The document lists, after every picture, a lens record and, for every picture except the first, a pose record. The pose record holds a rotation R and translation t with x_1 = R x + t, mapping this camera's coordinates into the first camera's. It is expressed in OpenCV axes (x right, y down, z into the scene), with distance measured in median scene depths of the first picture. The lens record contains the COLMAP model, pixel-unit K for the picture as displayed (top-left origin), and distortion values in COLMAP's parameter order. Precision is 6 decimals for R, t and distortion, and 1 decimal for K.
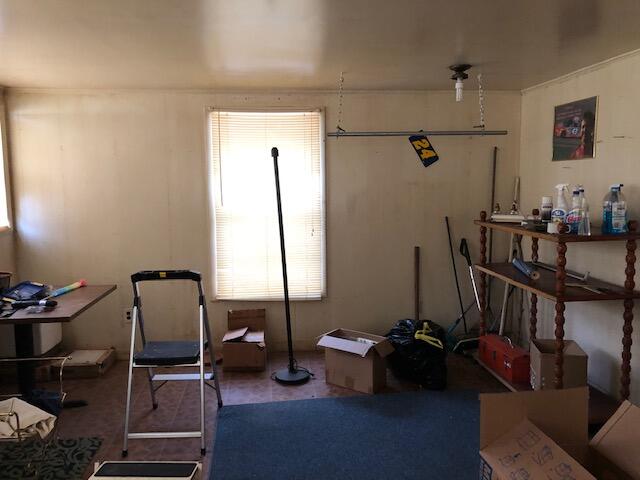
lens RADIAL K [[524.9, 0, 317.5], [0, 524.9, 235.7], [0, 0, 1]] dist [0.023660, -0.004021]
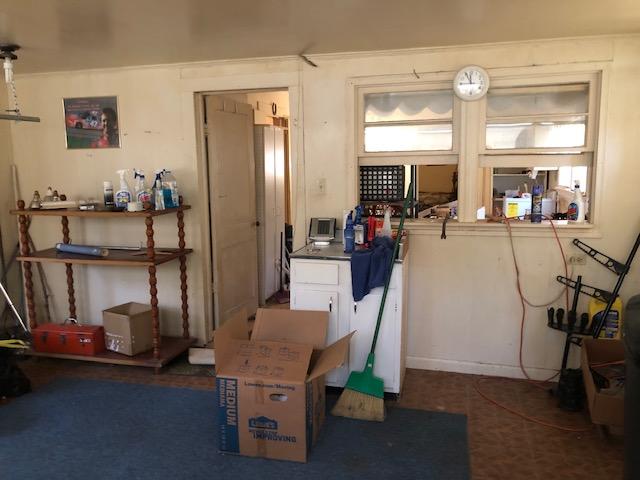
lens RADIAL K [[524.9, 0, 317.5], [0, 524.9, 235.7], [0, 0, 1]] dist [0.023660, -0.004021]
pose [[0.355427, -0.127744, 0.925934, -0.426377], [0.113206, 0.989208, 0.093018, -0.011124], [-0.927823, 0.071760, 0.366053, 0.160458]]
